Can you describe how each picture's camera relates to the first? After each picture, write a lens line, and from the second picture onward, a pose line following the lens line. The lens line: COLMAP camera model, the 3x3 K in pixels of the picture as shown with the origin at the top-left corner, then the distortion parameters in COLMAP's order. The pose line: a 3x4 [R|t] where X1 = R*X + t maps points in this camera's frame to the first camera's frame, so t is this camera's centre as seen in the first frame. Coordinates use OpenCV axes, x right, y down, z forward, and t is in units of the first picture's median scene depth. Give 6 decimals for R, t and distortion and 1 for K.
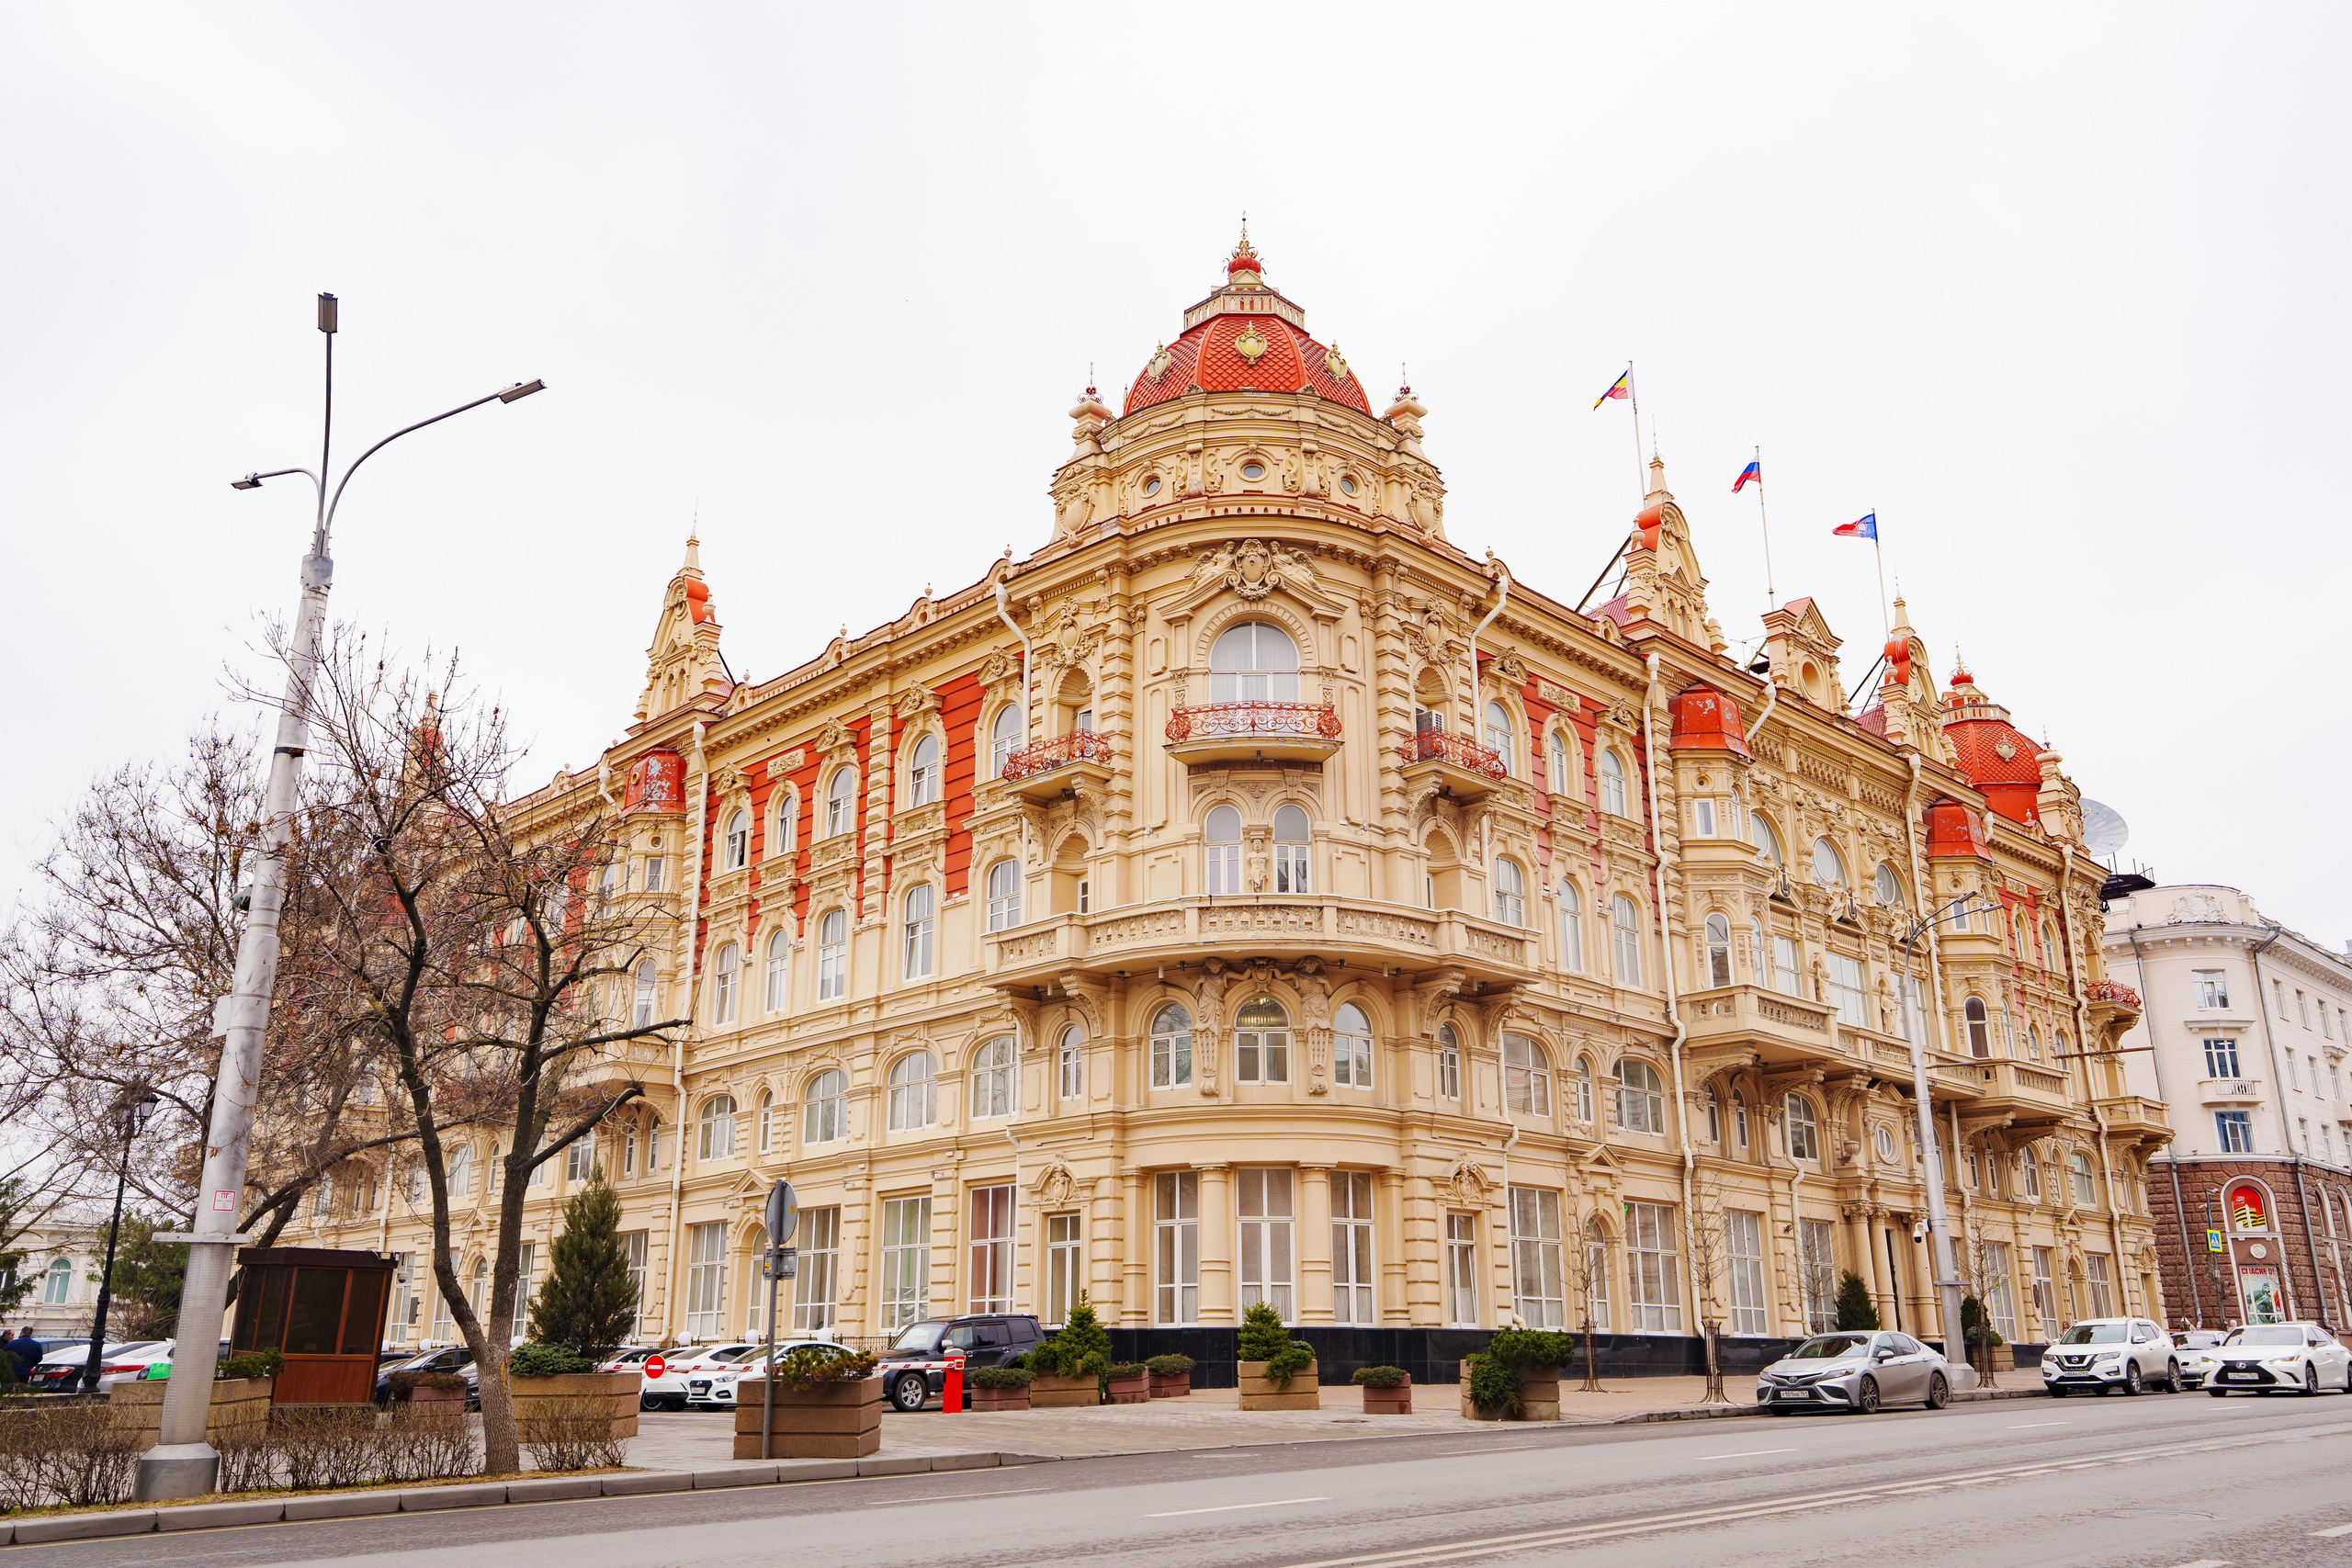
lens RADIAL K [[1843.3, 0, 1173.7], [0, 1843.3, 786.0], [0, 0, 1]] dist [-0.007524, 0.033144]
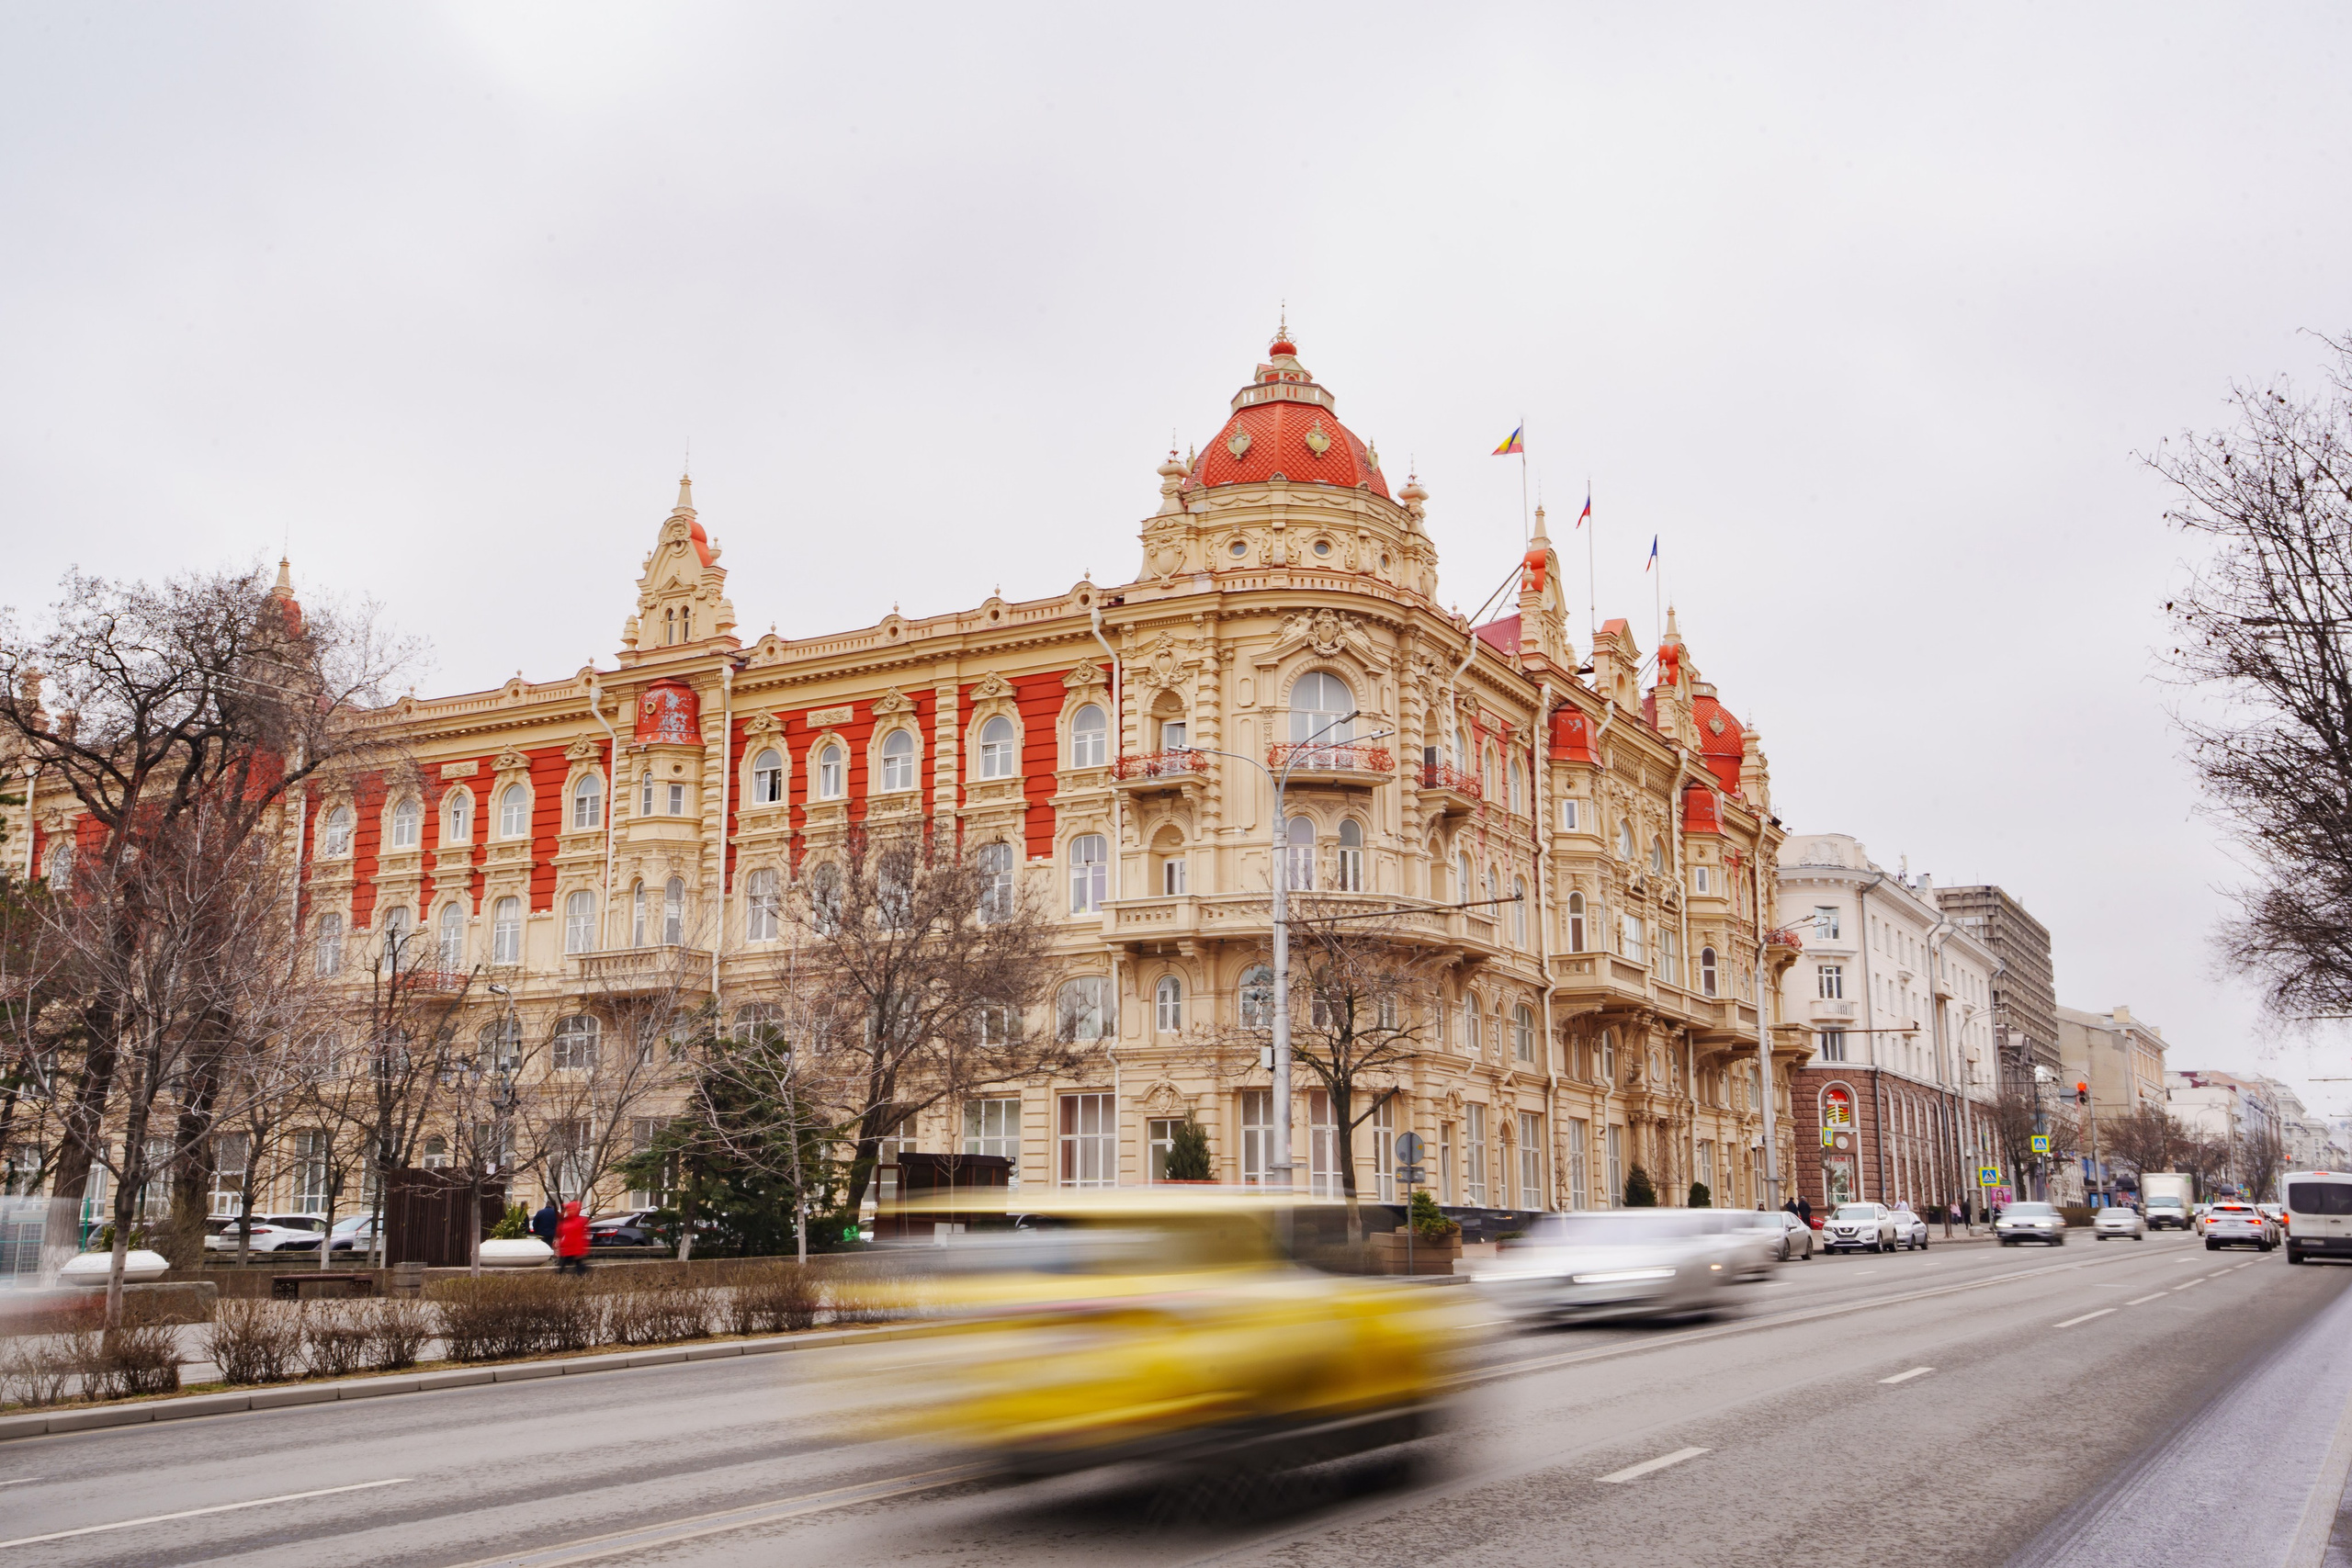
lens RADIAL K [[2228.7, 0, 1170.3], [0, 2228.7, 783.1], [0, 0, 1]] dist [0.069779, -0.005466]
pose [[0.957562, 0.058480, 0.282233, -0.447597], [-0.087611, 0.991924, 0.091716, -0.131846], [-0.274590, -0.112551, 0.954952, -0.430939]]
